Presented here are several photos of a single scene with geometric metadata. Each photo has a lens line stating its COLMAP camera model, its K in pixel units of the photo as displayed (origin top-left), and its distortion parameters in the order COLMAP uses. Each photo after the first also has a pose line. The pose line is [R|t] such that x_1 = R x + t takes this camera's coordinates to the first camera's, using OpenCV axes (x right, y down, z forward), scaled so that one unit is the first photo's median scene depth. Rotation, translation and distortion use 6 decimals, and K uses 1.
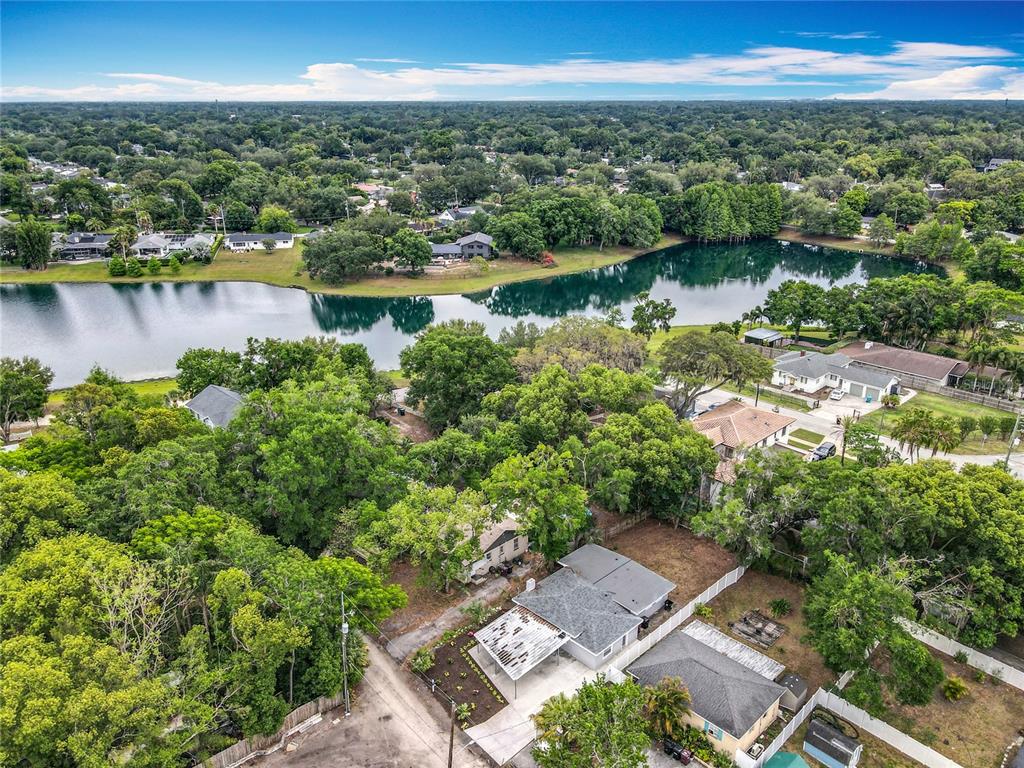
lens RADIAL K [[749.5, 0, 501.5], [0, 749.5, 384.5], [0, 0, 1]] dist [0.031688, -0.002541]
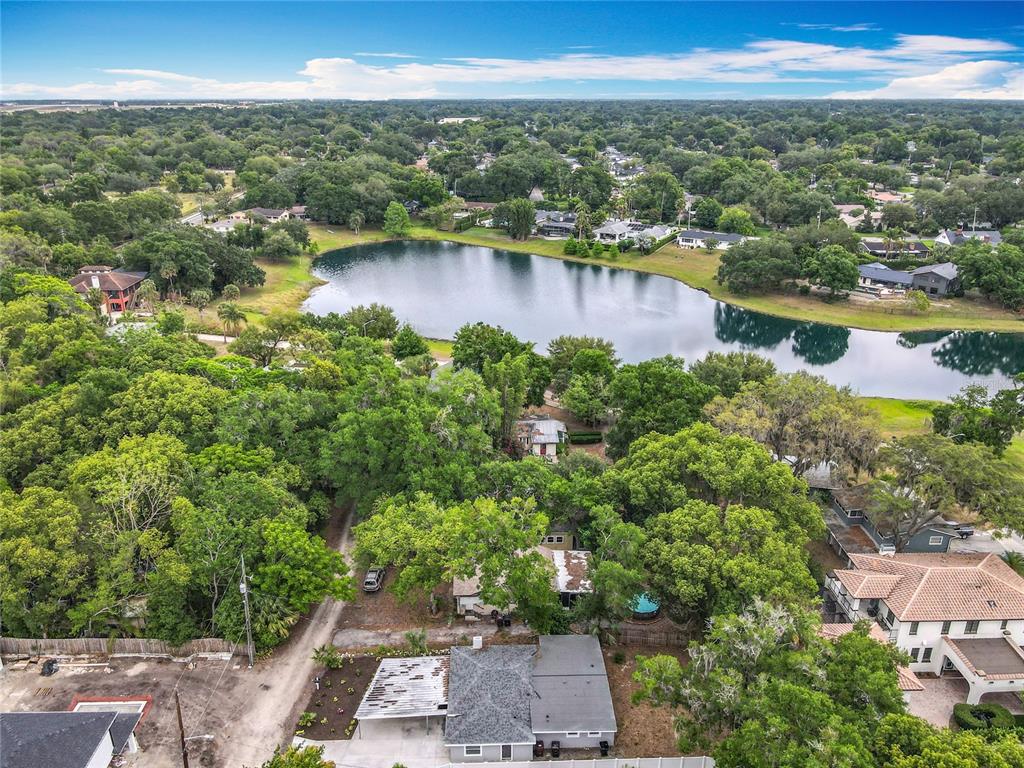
lens RADIAL K [[749.5, 0, 514.6], [0, 749.5, 390.2], [0, 0, 1]] dist [0.031688, -0.002541]
pose [[0.750917, 0.252158, -0.610361, 0.166423], [-0.245930, 0.964531, 0.095912, -0.036730], [0.612897, 0.078084, 0.786295, 0.091773]]
